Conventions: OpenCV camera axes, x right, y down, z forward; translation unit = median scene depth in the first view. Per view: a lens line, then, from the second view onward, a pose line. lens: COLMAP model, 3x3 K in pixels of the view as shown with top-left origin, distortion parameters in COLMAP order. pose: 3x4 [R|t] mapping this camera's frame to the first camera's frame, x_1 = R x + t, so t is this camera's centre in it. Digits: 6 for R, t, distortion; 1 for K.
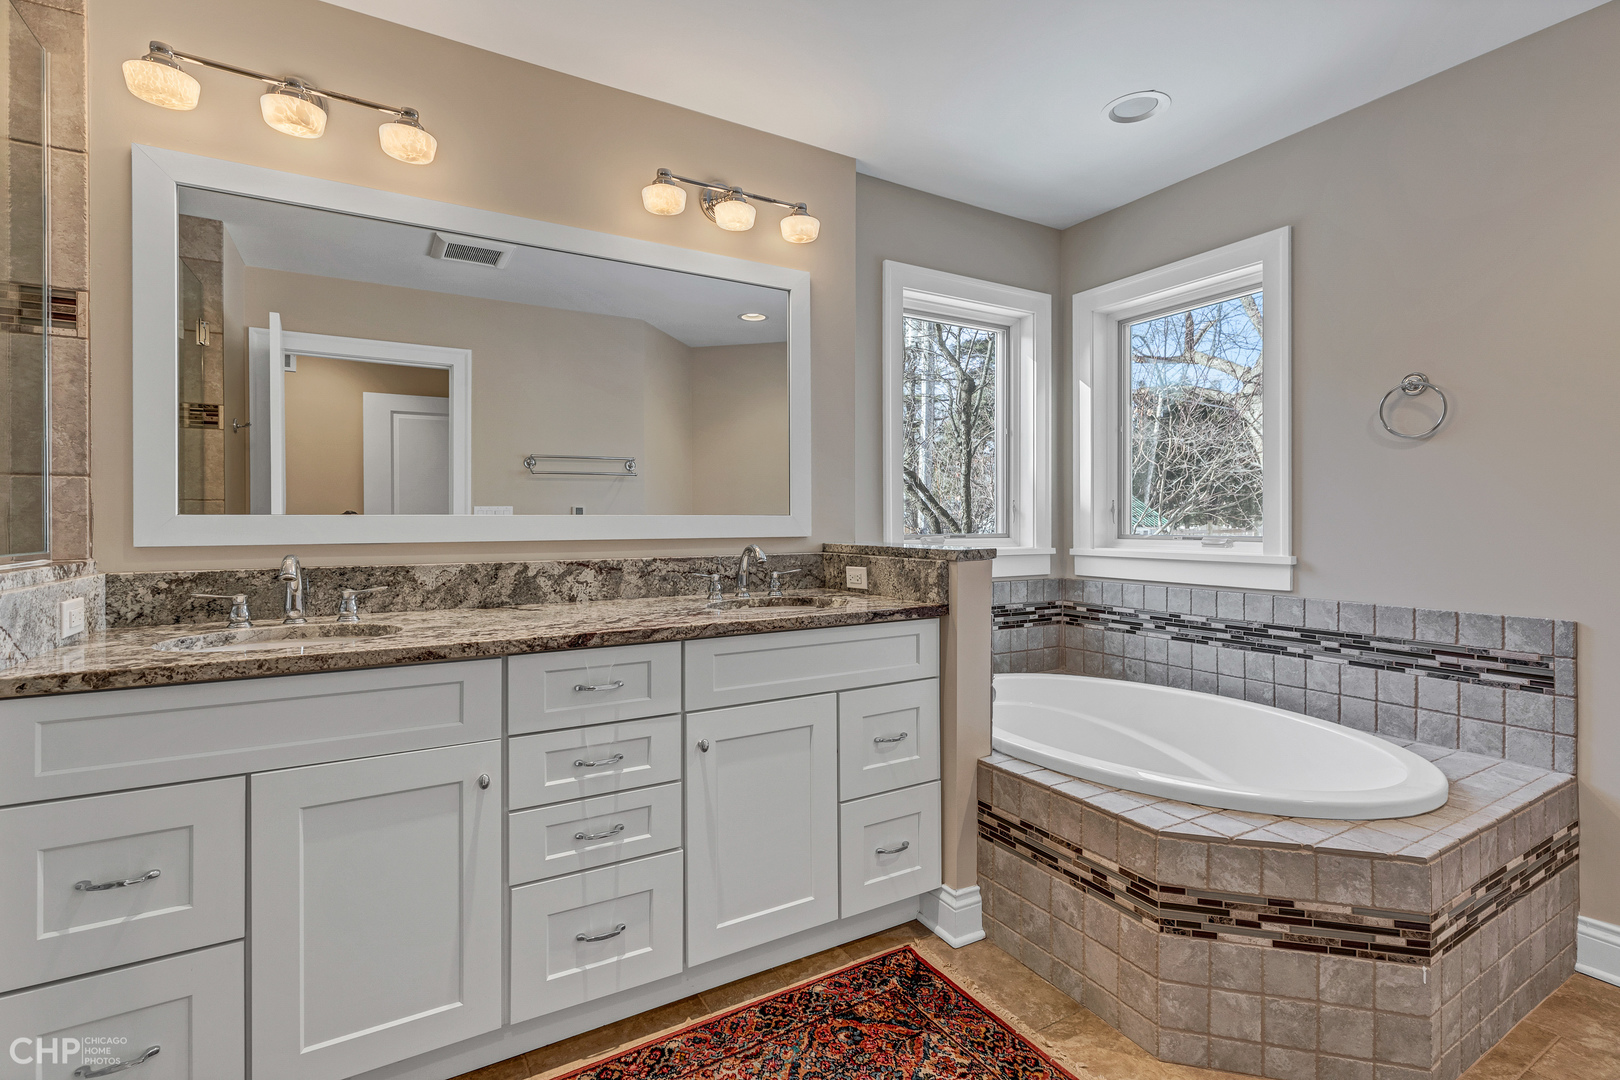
lens RADIAL K [[742.6, 0, 808.9], [0, 742.6, 530.4], [0, 0, 1]] dist [0.002595, -0.000620]
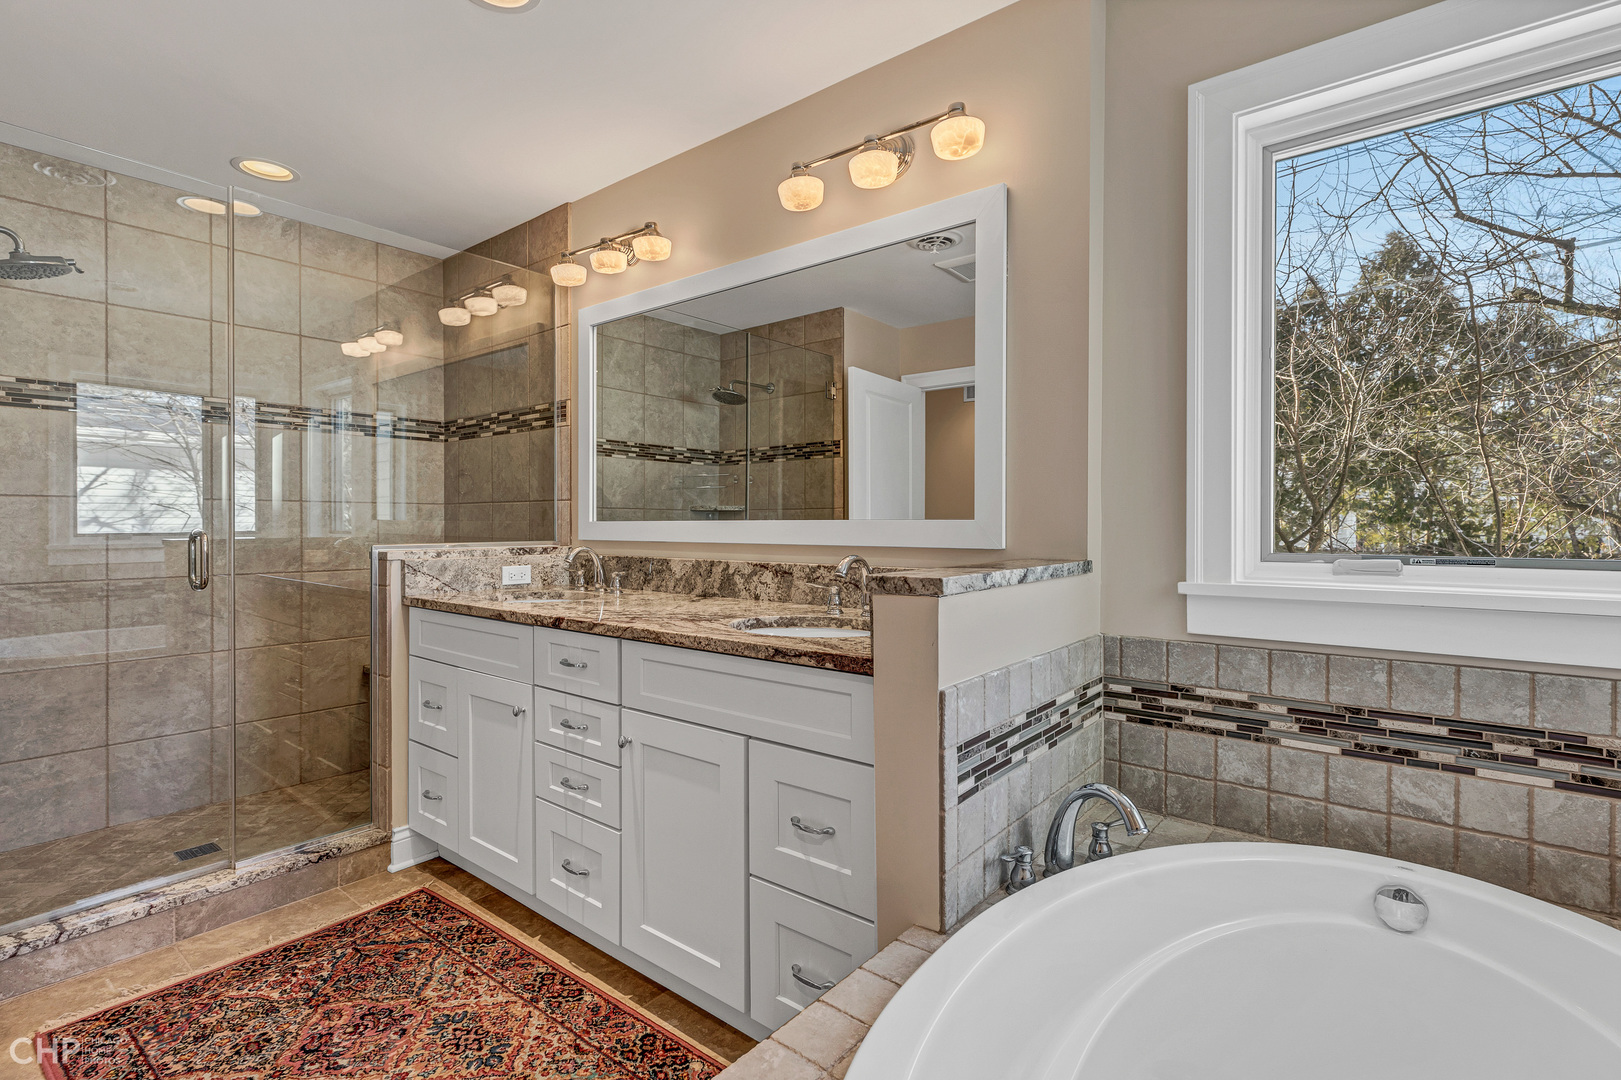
lens RADIAL K [[743.1, 0, 812.9], [0, 743.1, 530.1], [0, 0, 1]] dist [0.002595, -0.000620]
pose [[0.369459, 0.011049, -0.929181, 0.797099], [-0.012221, 0.999901, 0.007030, -0.016760], [0.929167, 0.008758, 0.369557, 0.736398]]
